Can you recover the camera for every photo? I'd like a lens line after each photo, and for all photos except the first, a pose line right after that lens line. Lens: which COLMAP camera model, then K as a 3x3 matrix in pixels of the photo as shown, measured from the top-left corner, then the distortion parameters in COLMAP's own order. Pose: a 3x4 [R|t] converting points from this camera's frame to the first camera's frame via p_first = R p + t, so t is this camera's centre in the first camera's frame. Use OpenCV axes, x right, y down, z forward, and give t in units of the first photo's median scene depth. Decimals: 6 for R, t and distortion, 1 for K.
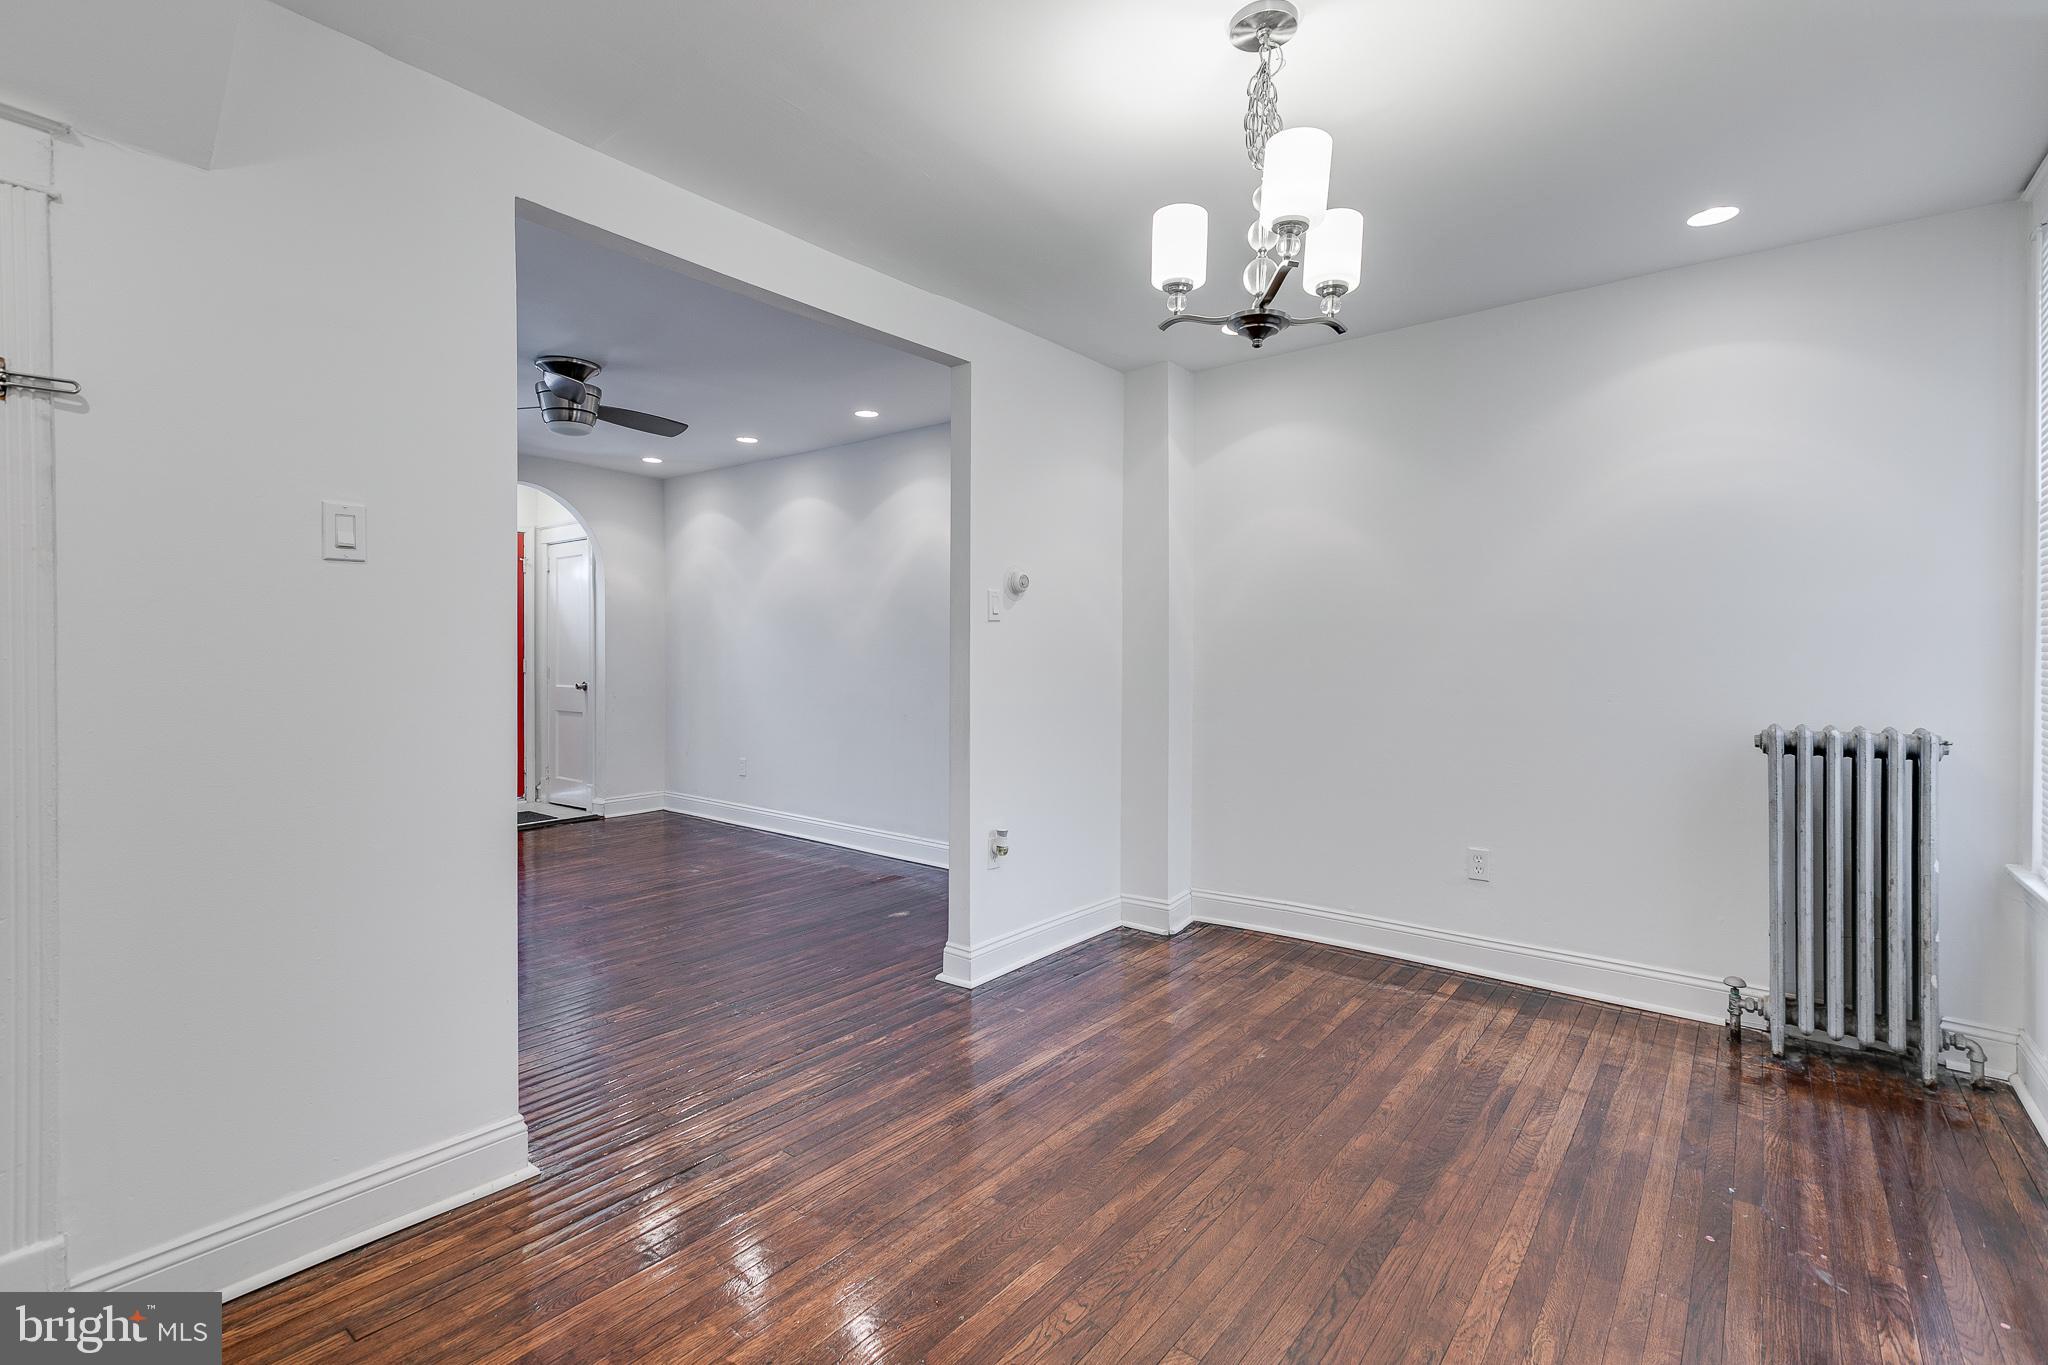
lens RADIAL K [[928.0, 0, 1018.1], [0, 928.0, 649.2], [0, 0, 1]] dist [0.002834, -0.000167]
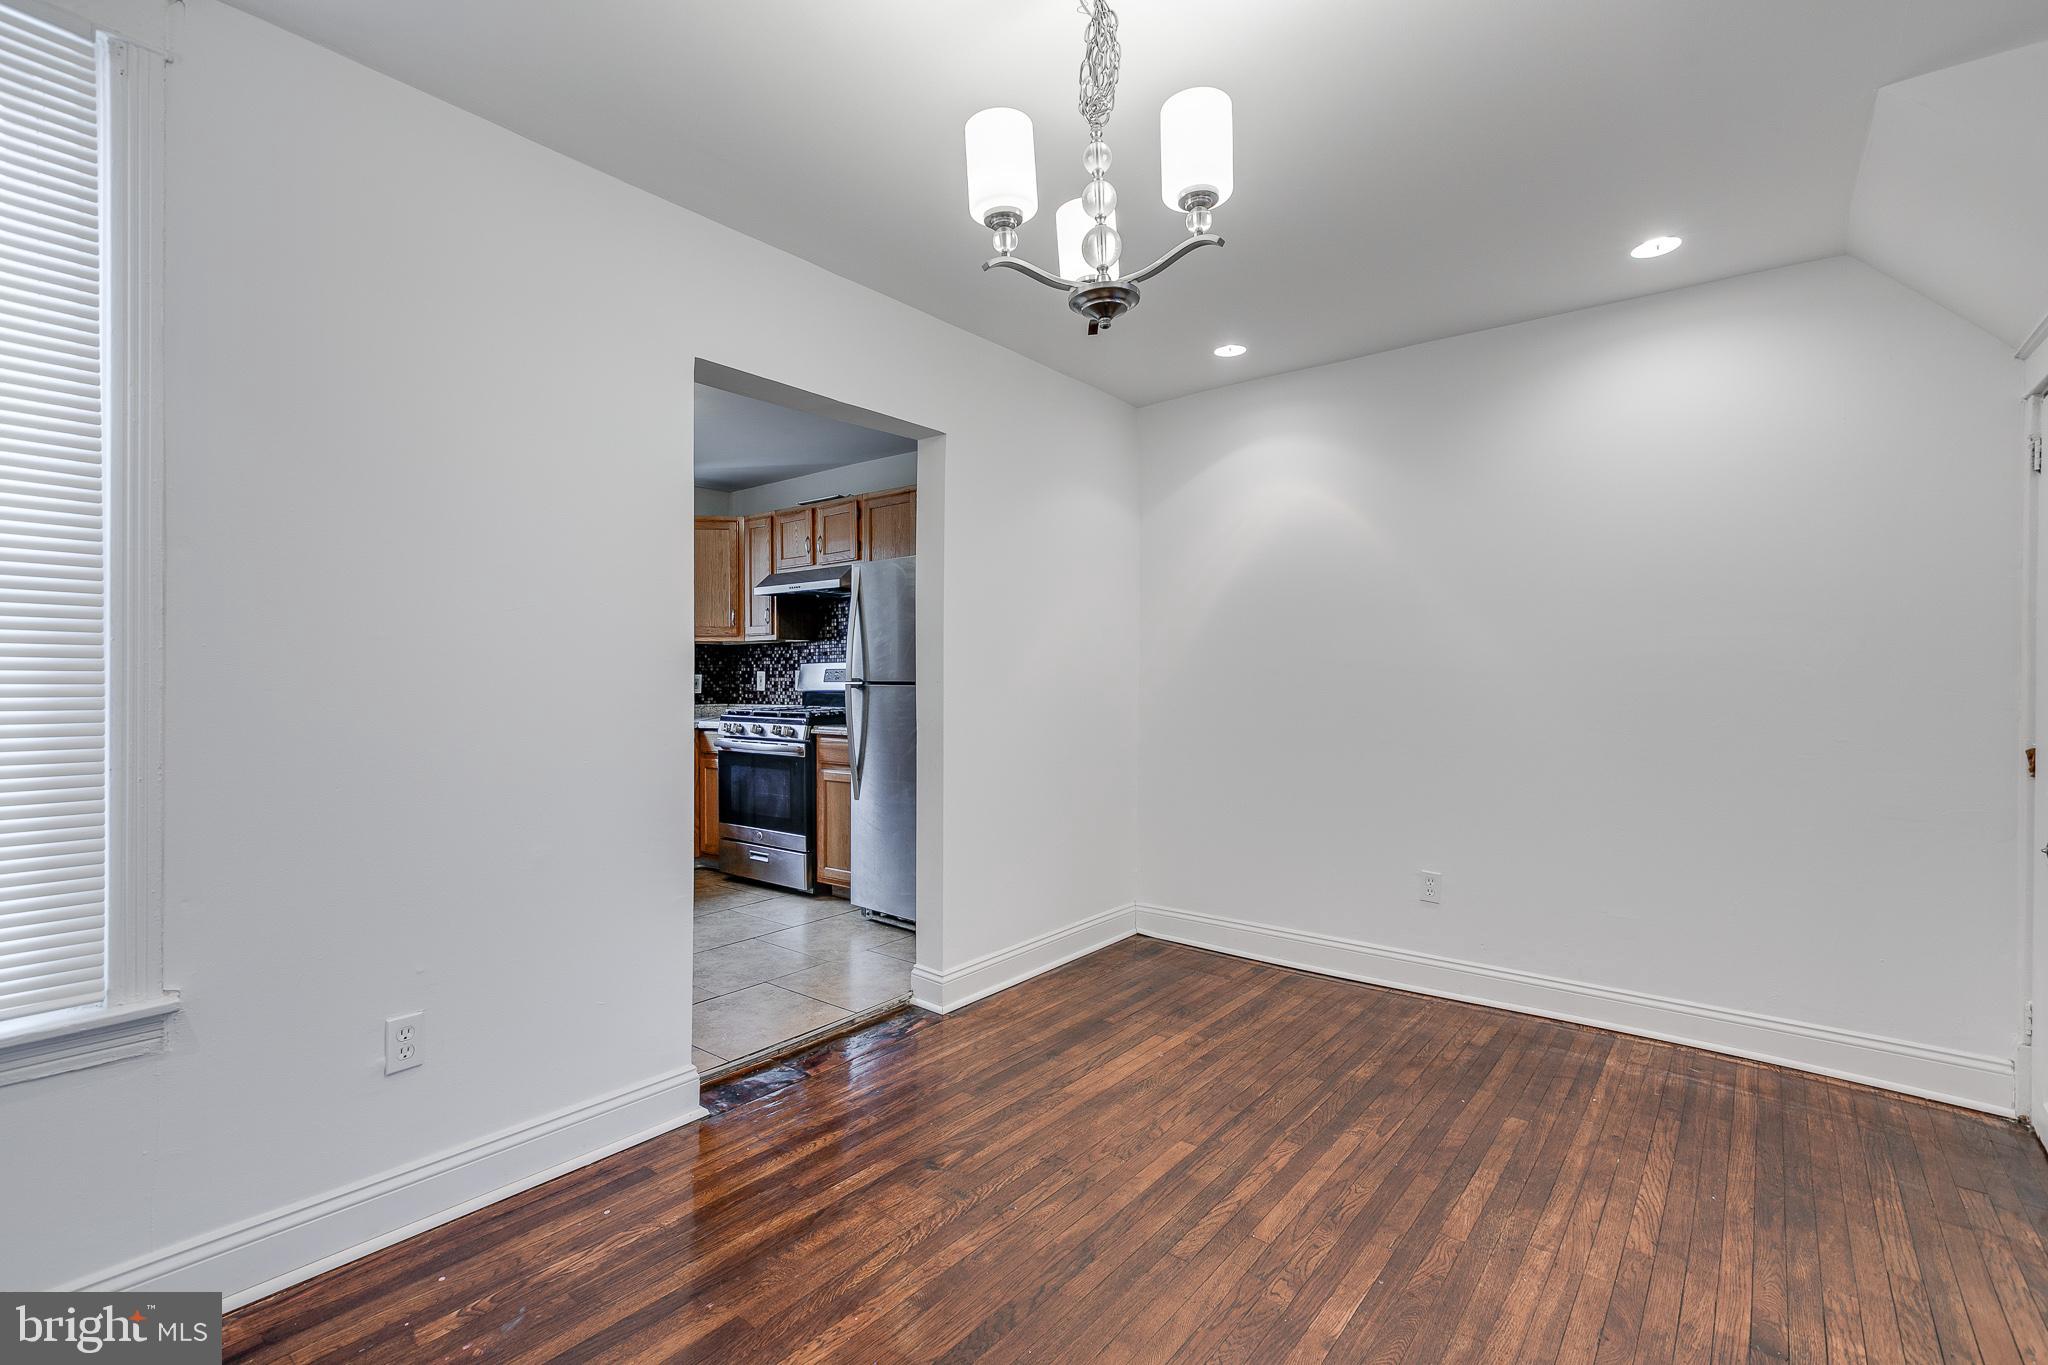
lens RADIAL K [[915.8, 0, 1024.0], [0, 915.8, 682.5], [0, 0, 1]] dist [0.001690, 0.000134]
pose [[-0.999976, -0.006841, -0.000454, 0.202651], [-0.006842, 0.999974, 0.002426, 0.004581], [0.000438, 0.002430, -0.999997, 1.146224]]
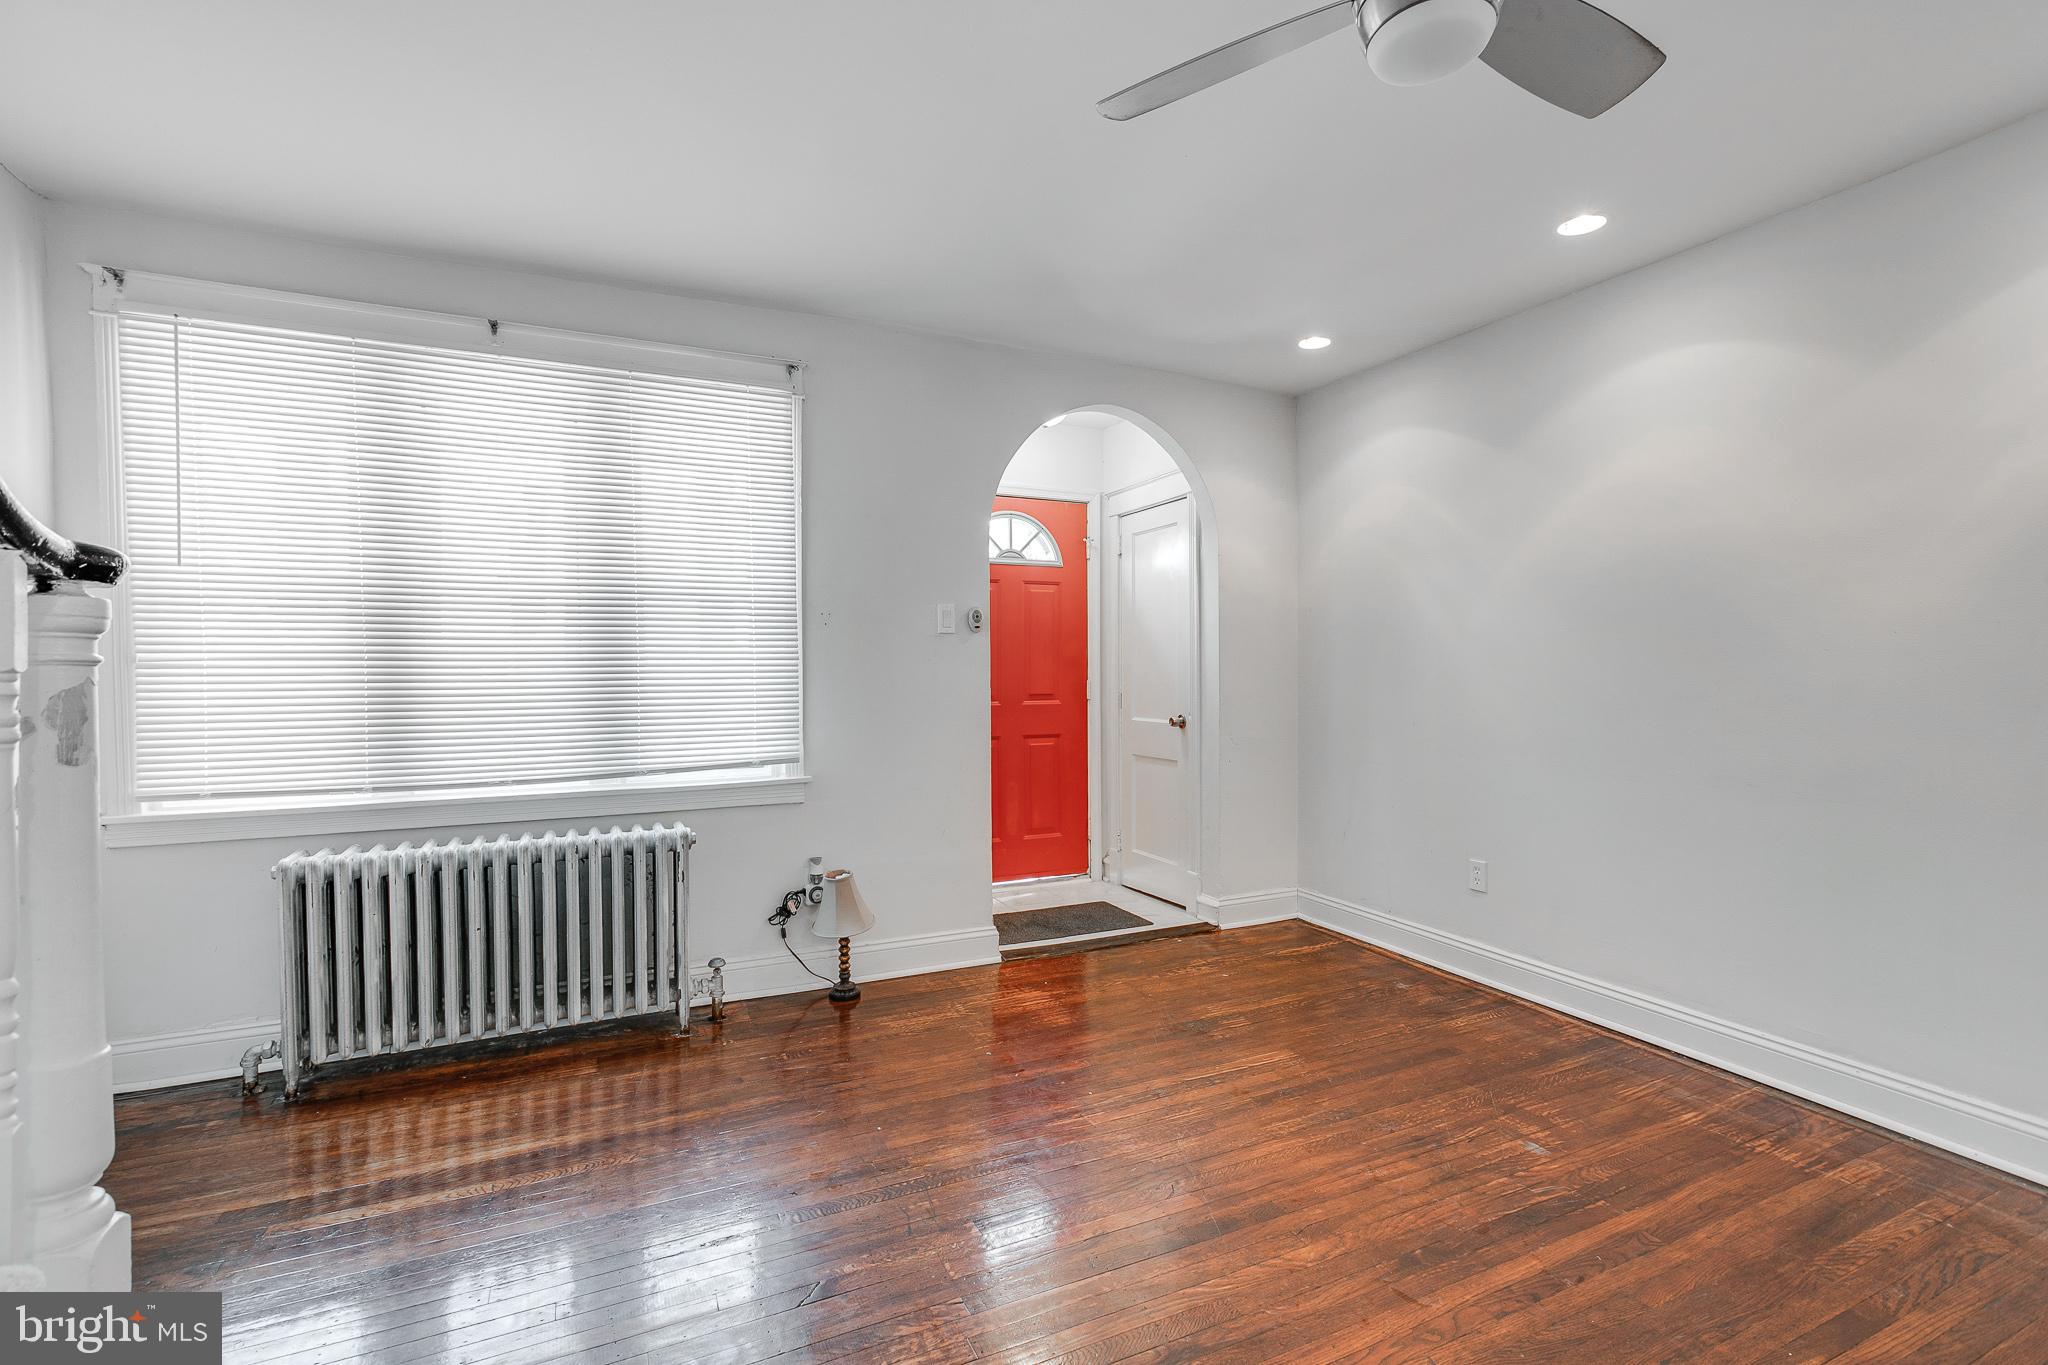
lens RADIAL K [[915.8, 0, 1024.0], [0, 915.8, 682.5], [0, 0, 1]] dist [0.001690, 0.000134]
pose [[0.899042, 0.001333, -0.437860, -0.636967], [0.005733, 0.999874, 0.014815, 0.003733], [0.437824, -0.015829, 0.898921, 0.824237]]
